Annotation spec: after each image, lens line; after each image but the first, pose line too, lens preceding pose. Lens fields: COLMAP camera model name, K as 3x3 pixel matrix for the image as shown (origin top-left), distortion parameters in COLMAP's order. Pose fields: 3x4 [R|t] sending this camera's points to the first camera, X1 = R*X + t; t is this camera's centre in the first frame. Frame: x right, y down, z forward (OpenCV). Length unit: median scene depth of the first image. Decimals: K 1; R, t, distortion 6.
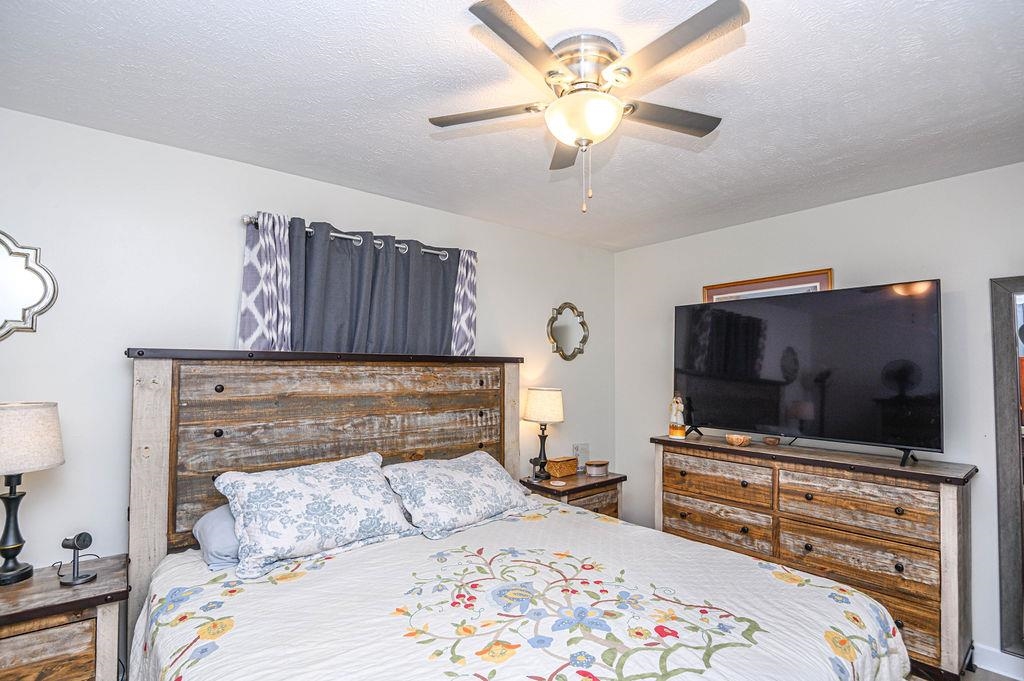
lens RADIAL K [[483.6, 0, 512.0], [0, 483.6, 340.5], [0, 0, 1]] dist [-0.019304, -0.000238]
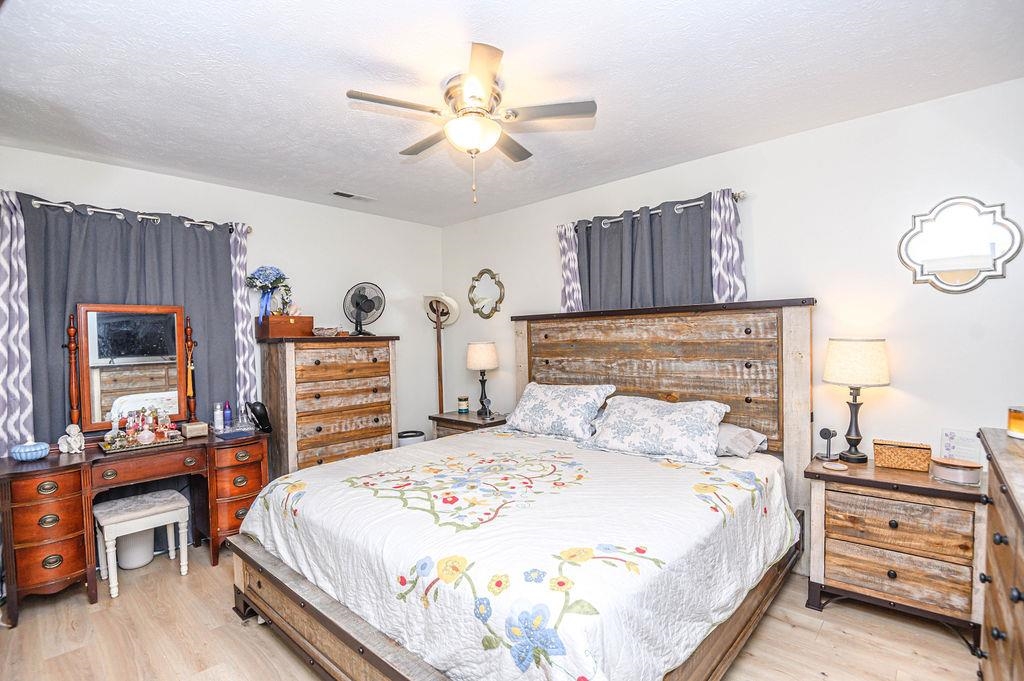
lens RADIAL K [[479.9, 0, 512.0], [0, 479.9, 340.5], [0, 0, 1]] dist [0.000076, -0.000289]
pose [[0.148620, 0.002033, -0.988892, 0.948996], [0.081672, 0.996556, 0.014323, 0.070310], [0.985516, -0.082894, 0.147942, 0.543724]]
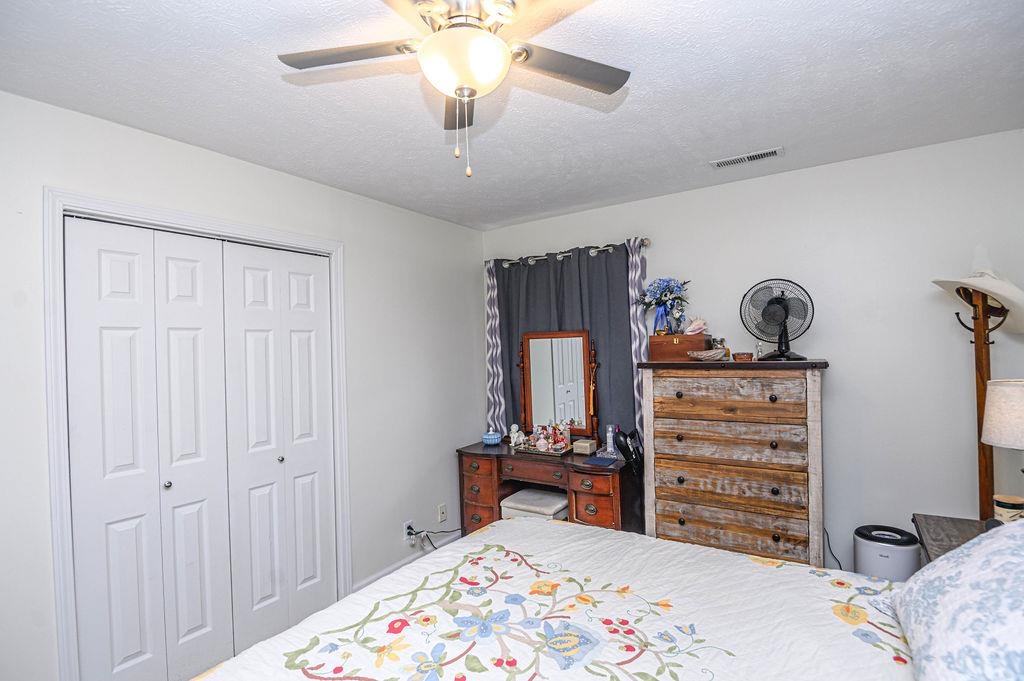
lens RADIAL K [[492.1, 0, 515.0], [0, 492.1, 347.2], [0, 0, 1]] dist [-0.012774, -0.000268]
pose [[-0.955366, 0.025341, -0.294335, 0.203199], [0.045153, 0.997134, -0.060711, 0.051135], [0.291953, -0.071291, -0.953772, 1.131484]]
